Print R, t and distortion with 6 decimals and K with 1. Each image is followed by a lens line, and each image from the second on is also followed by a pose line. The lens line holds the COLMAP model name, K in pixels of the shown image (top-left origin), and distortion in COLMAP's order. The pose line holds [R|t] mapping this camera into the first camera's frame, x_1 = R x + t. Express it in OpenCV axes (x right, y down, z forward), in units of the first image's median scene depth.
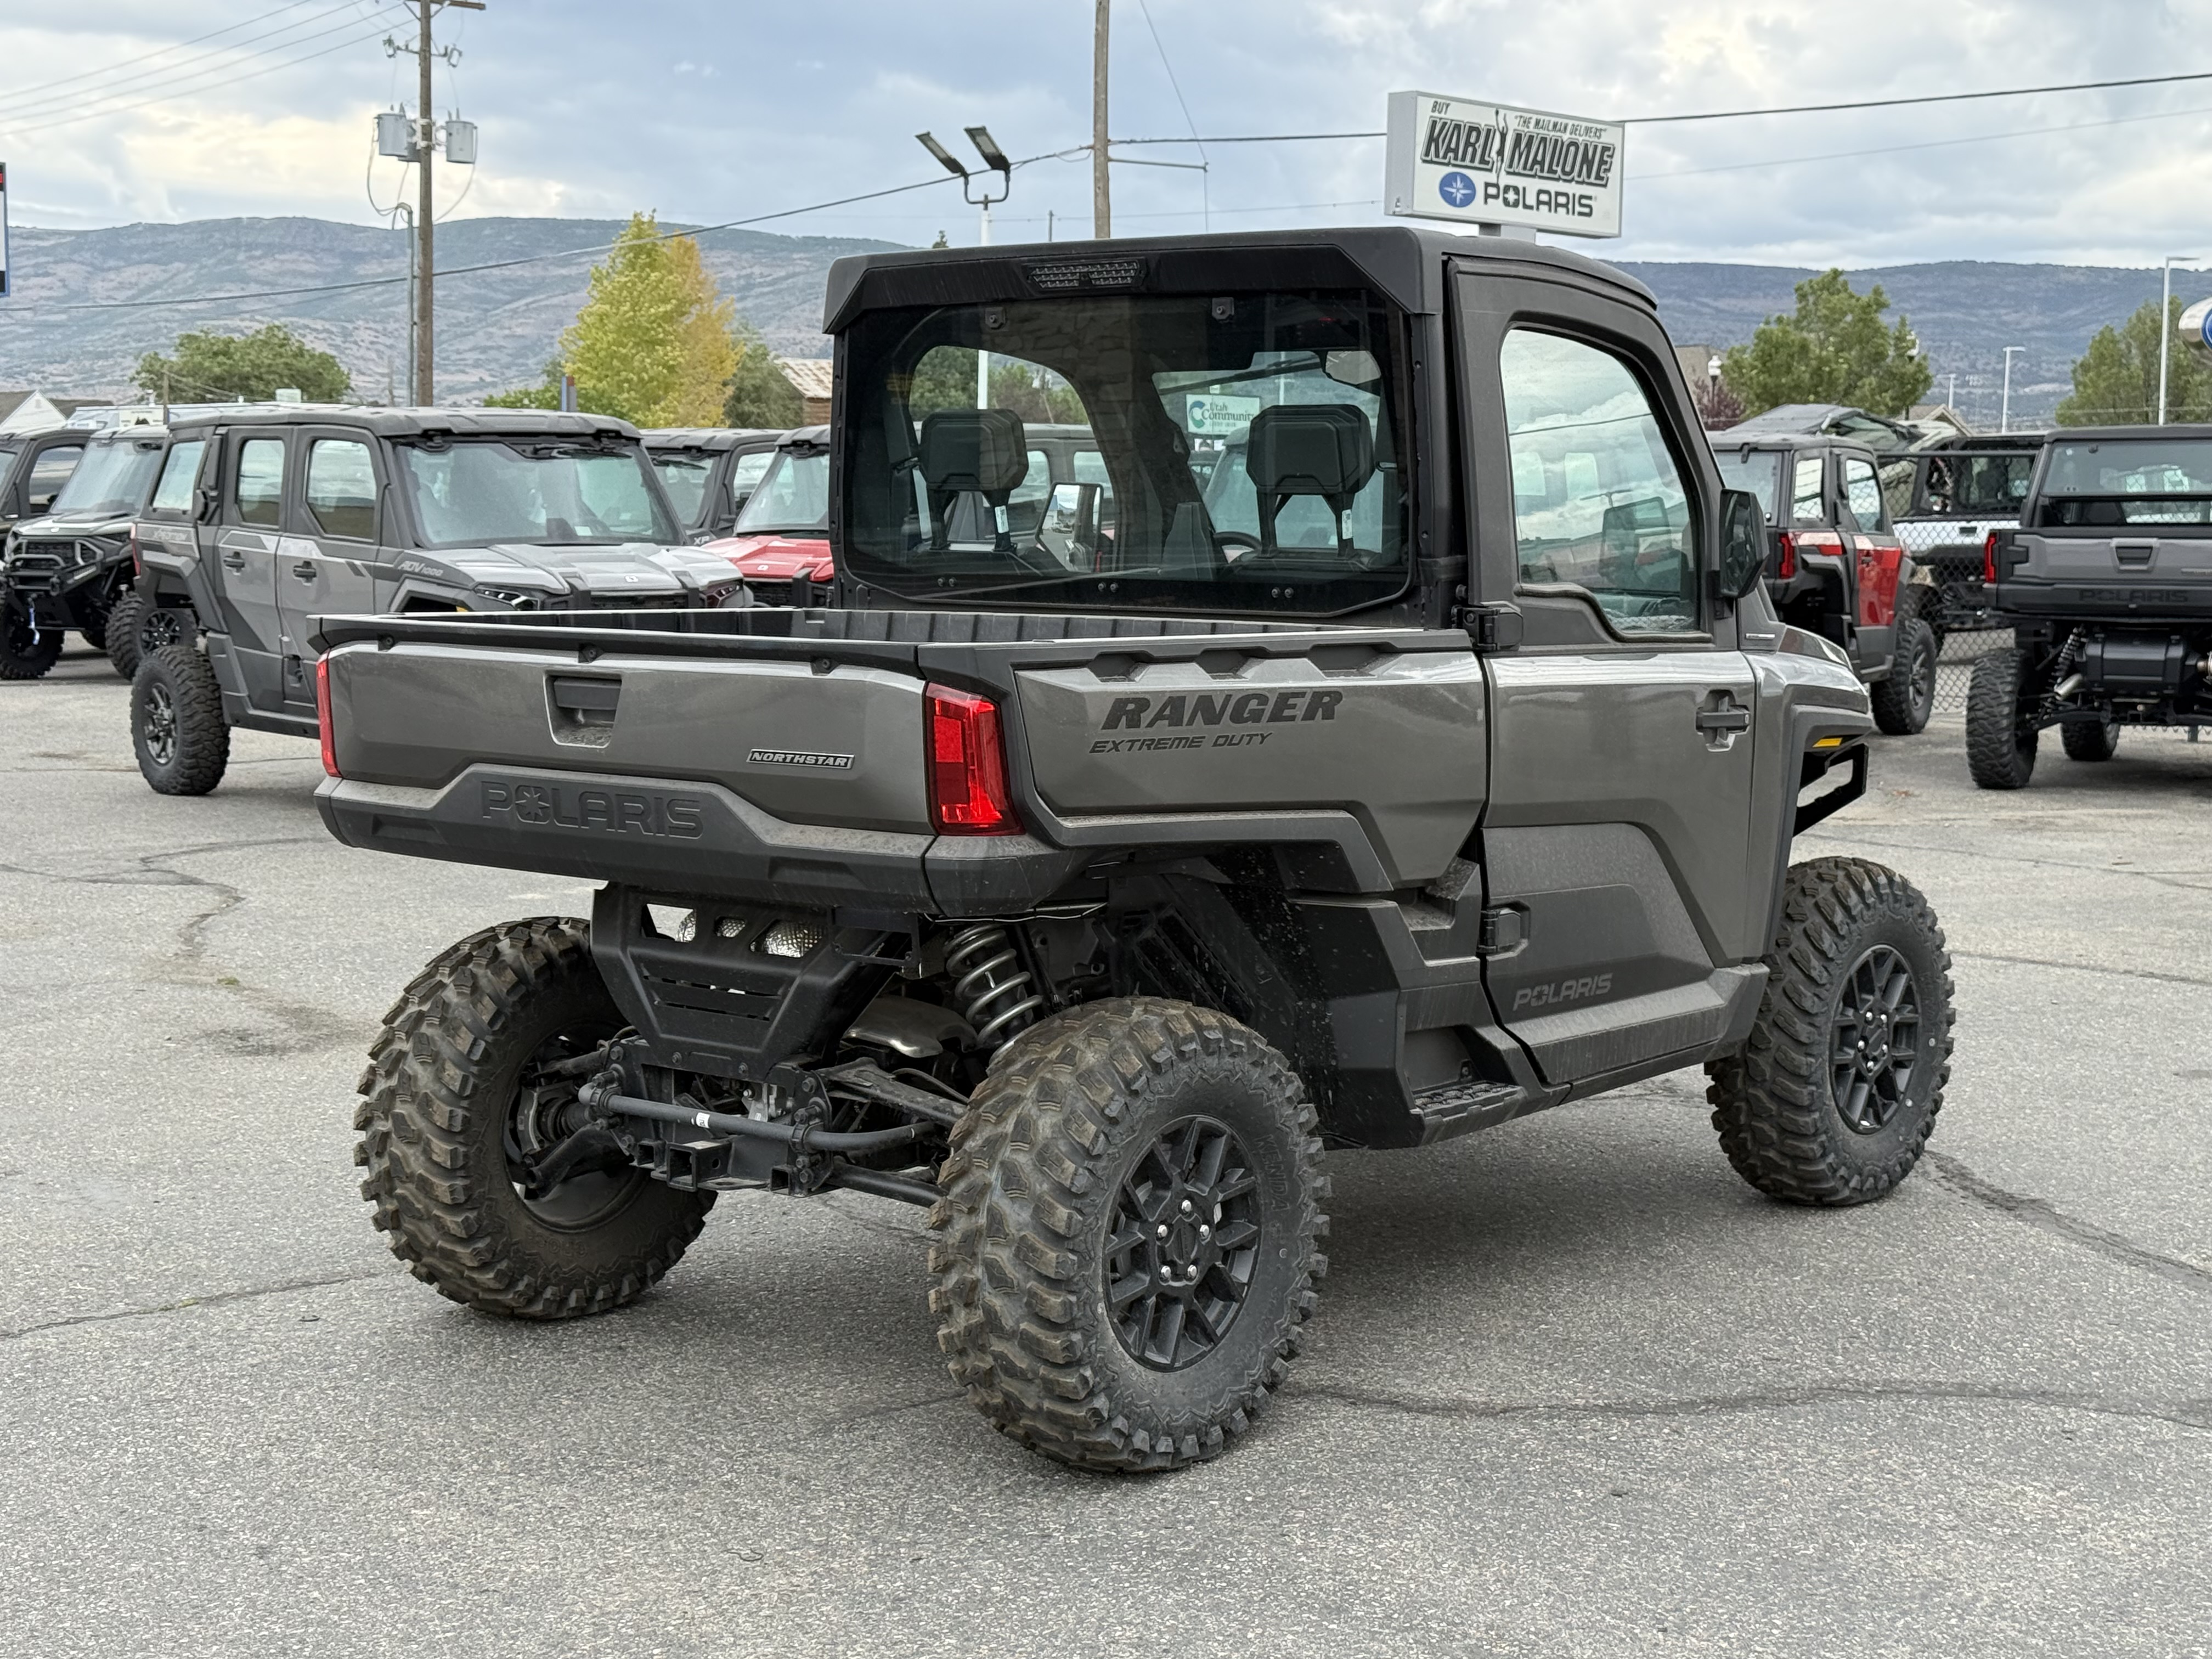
lens RADIAL K [[3156.5, 0, 1112.0], [0, 3156.5, 883.5], [0, 0, 1]] dist [0.155068, -0.226311]
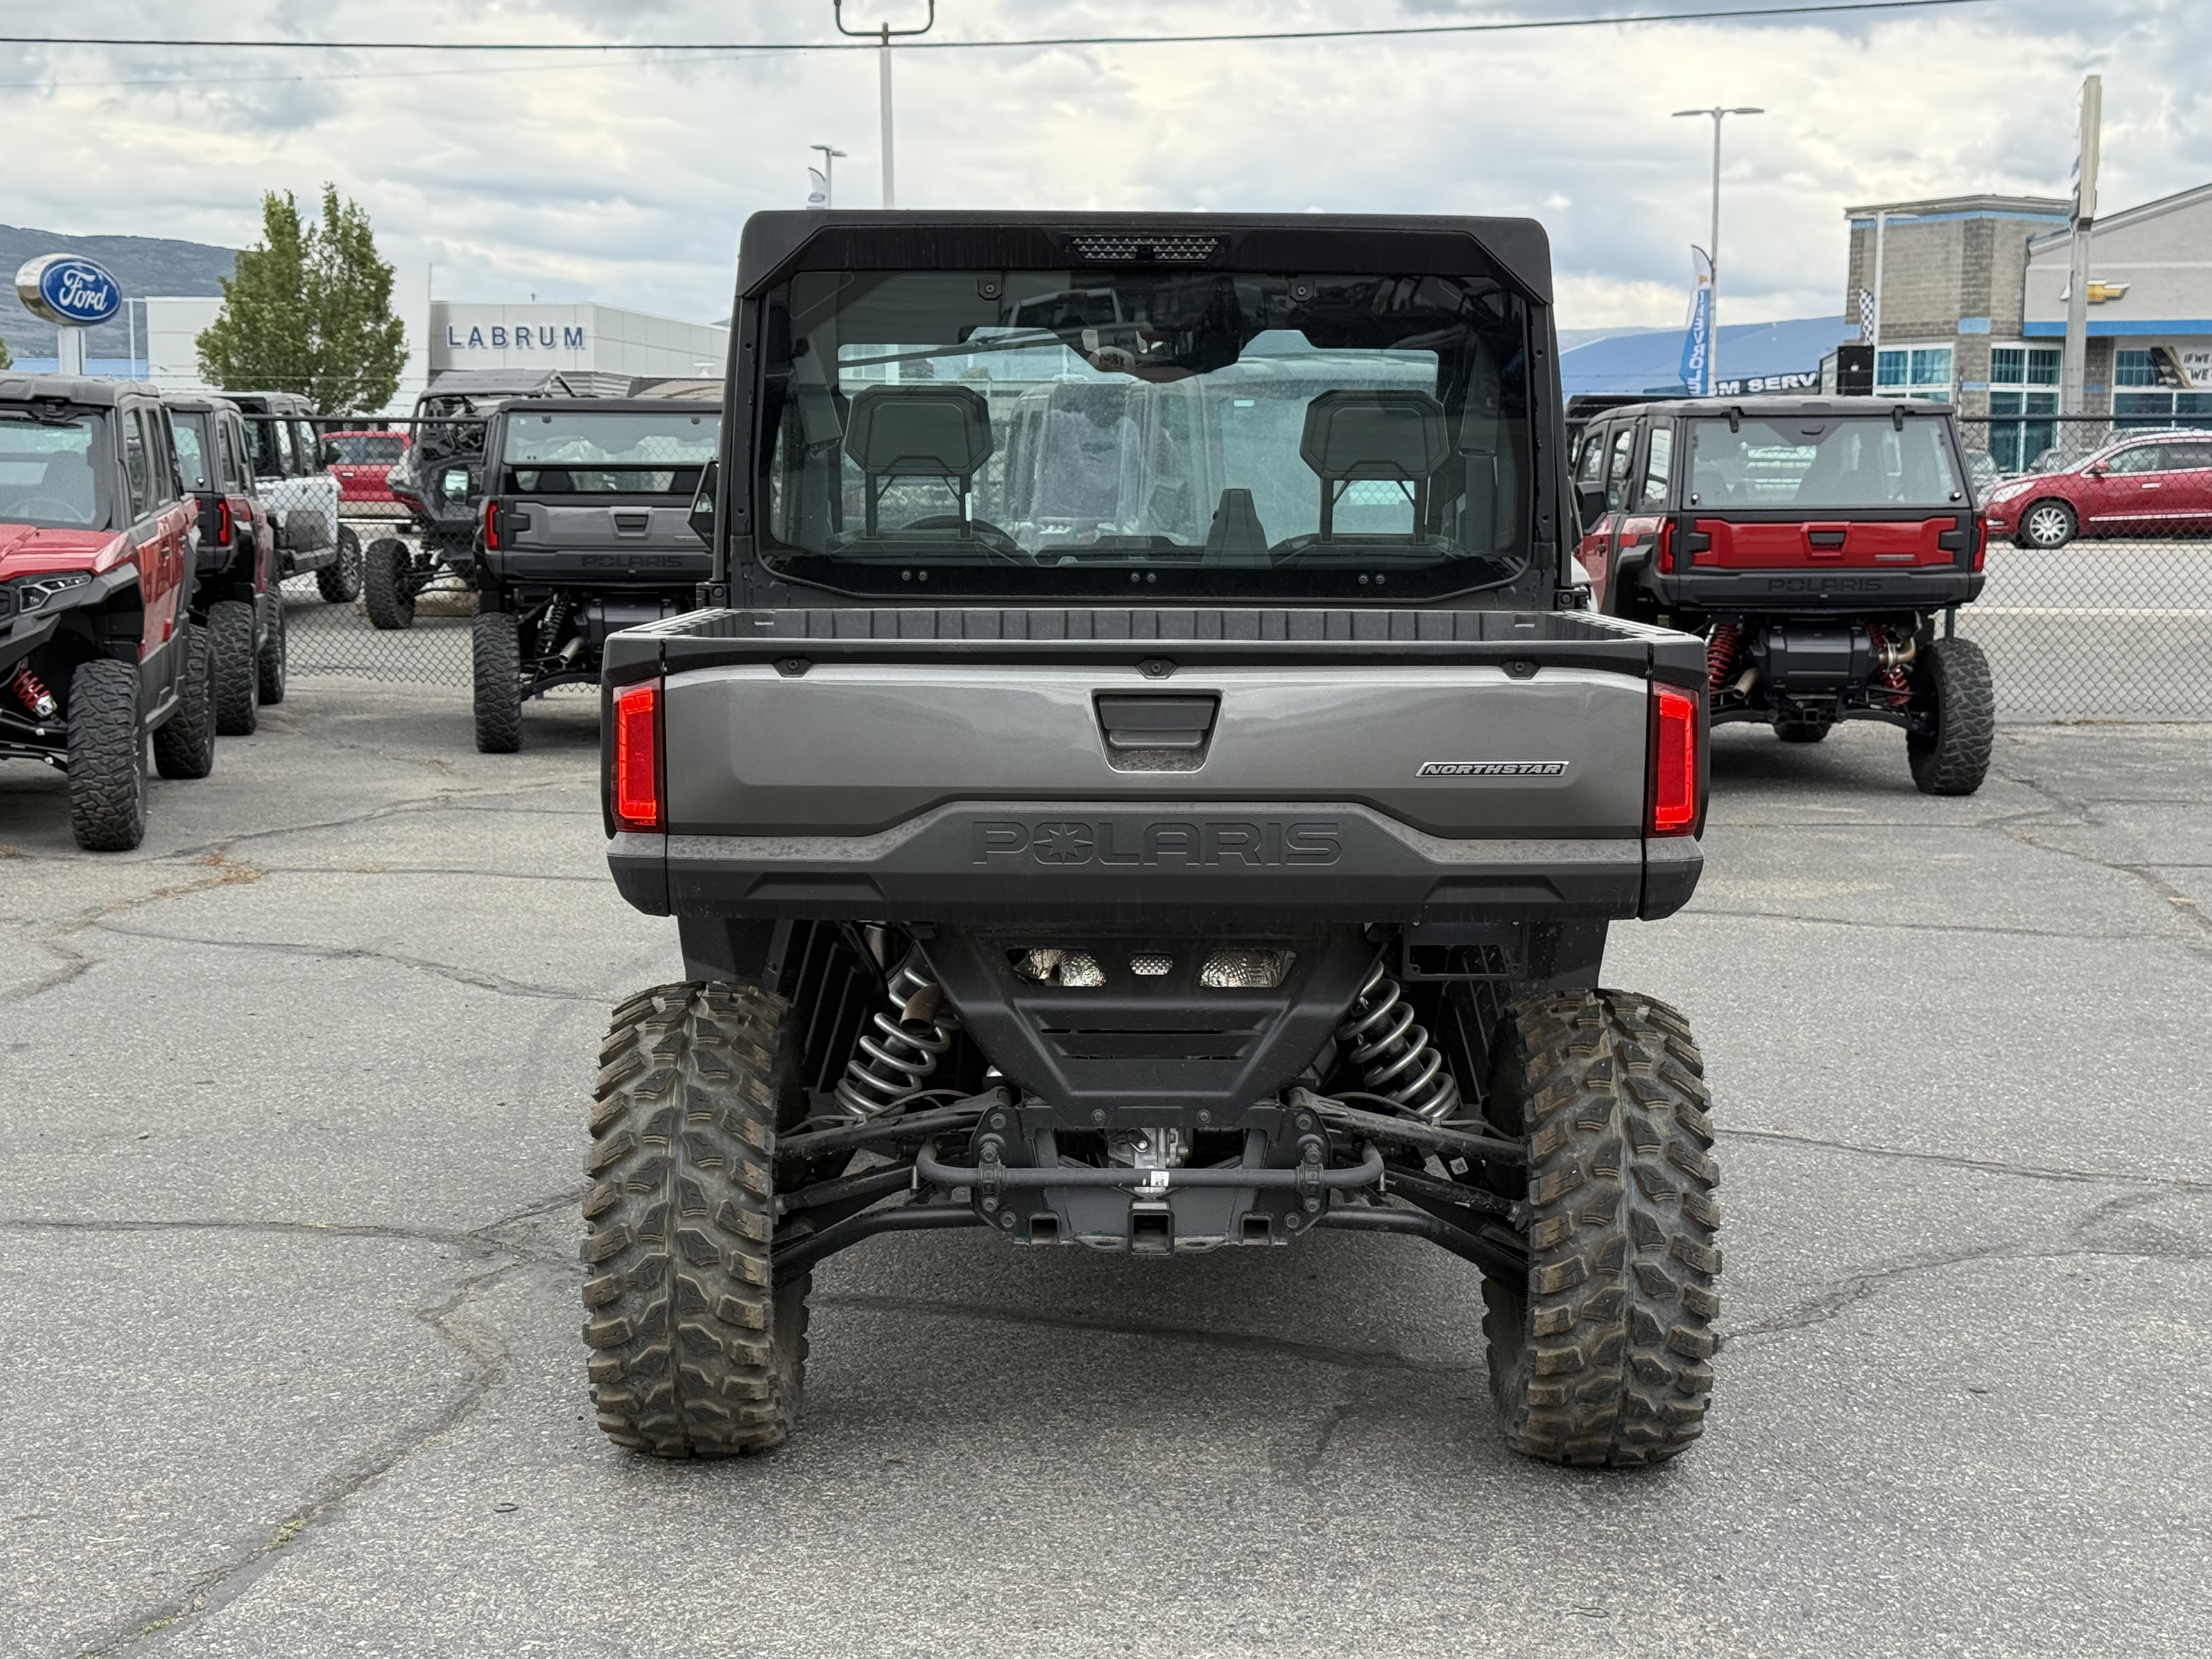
lens RADIAL K [[3156.5, 0, 1112.0], [0, 3156.5, 883.5], [0, 0, 1]] dist [0.155068, -0.226311]
pose [[0.764809, -0.084218, 0.638728, -0.657788], [0.075485, 0.996305, 0.040980, -0.043927], [-0.639819, 0.016872, 0.768340, 0.291742]]
